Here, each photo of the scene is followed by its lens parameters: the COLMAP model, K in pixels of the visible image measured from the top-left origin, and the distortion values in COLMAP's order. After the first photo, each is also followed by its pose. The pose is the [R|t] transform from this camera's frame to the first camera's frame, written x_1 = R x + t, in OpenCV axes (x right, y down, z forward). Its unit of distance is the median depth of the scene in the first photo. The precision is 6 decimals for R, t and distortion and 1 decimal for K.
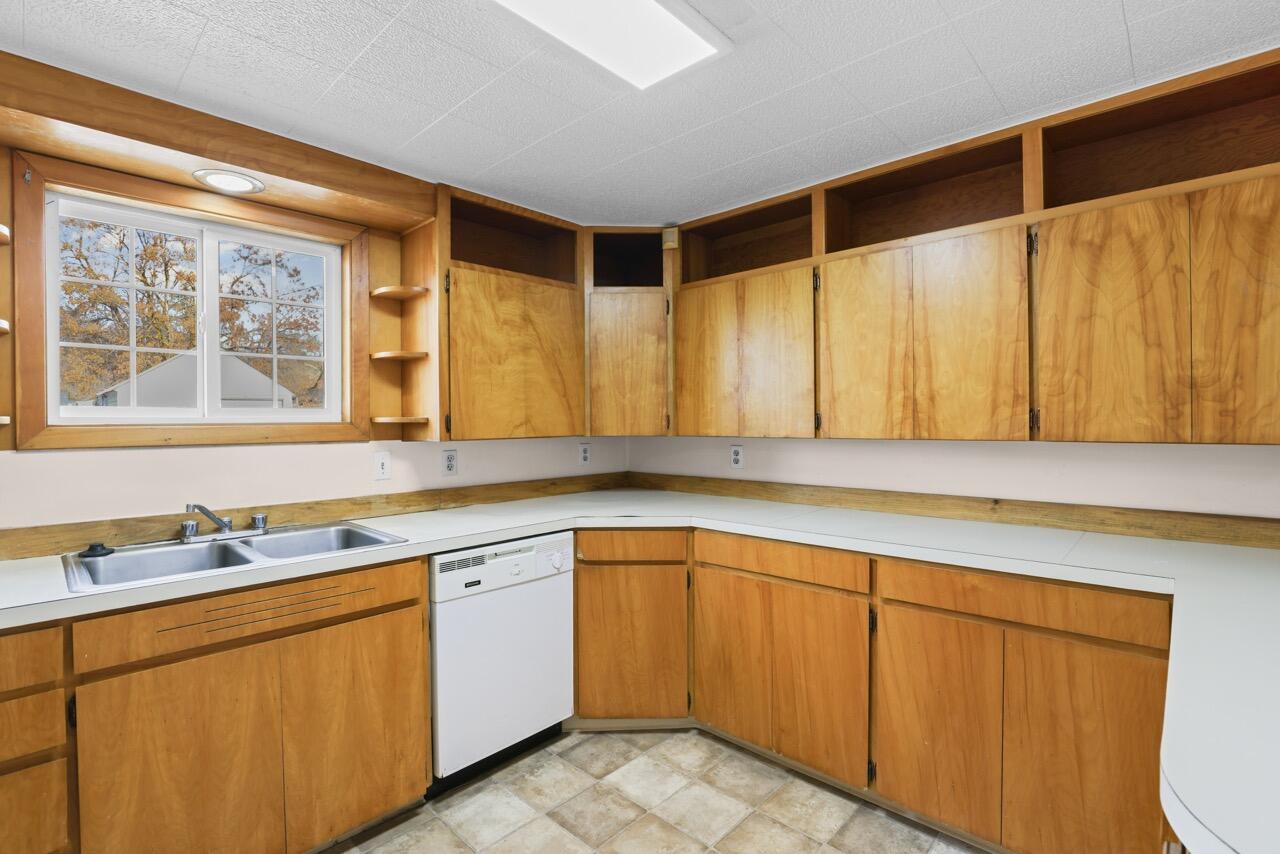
lens RADIAL K [[591.6, 0, 612.6], [0, 591.6, 425.5], [0, 0, 1]] dist [-0.025966, 0.001676]
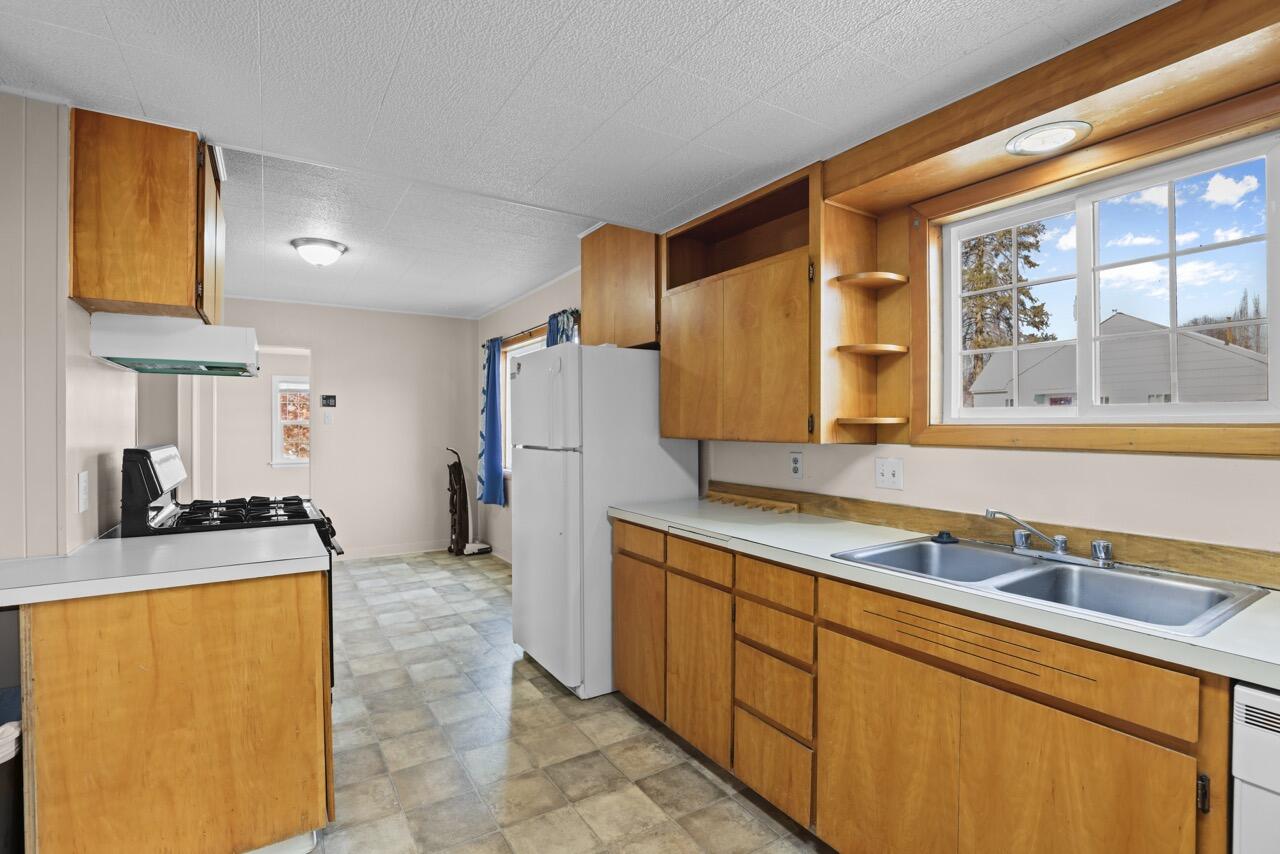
lens RADIAL K [[591.6, 0, 639.8], [0, 591.6, 427.9], [0, 0, 1]] dist [-0.025966, 0.001676]
pose [[-0.227722, 0.011592, -0.973657, 0.336641], [-0.003867, 0.999910, 0.012809, -0.007200], [0.973719, 0.006682, -0.227657, 0.682810]]
